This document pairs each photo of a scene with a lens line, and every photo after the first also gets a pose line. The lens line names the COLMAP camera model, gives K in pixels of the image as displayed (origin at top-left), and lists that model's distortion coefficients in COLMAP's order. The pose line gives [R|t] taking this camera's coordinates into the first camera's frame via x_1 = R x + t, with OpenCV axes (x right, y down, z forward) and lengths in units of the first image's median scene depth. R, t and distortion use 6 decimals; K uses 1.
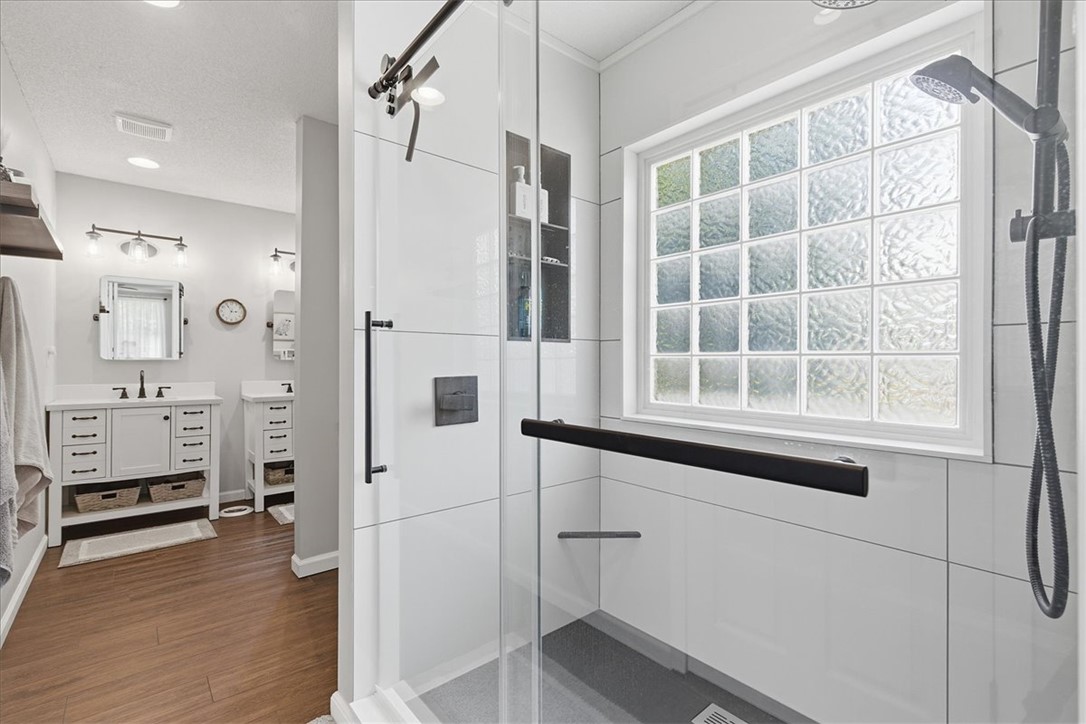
lens RADIAL K [[492.4, 0, 541.4], [0, 492.4, 361.3], [0, 0, 1]] dist [-0.002755, -0.000007]
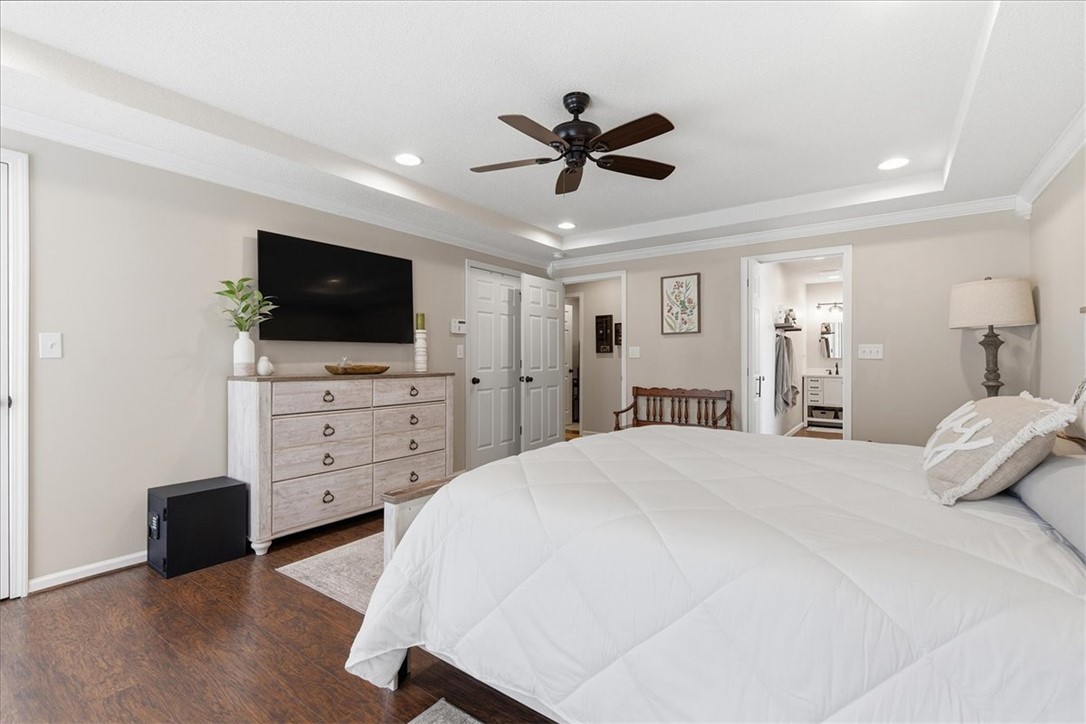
lens RADIAL K [[492.4, 0, 538.4], [0, 492.4, 359.4], [0, 0, 1]] dist [-0.002755, -0.000007]
pose [[0.246527, -0.003994, -0.969128, 1.194434], [0.000305, 0.999992, -0.004044, 0.014363], [0.969136, 0.000702, 0.246527, -1.024482]]
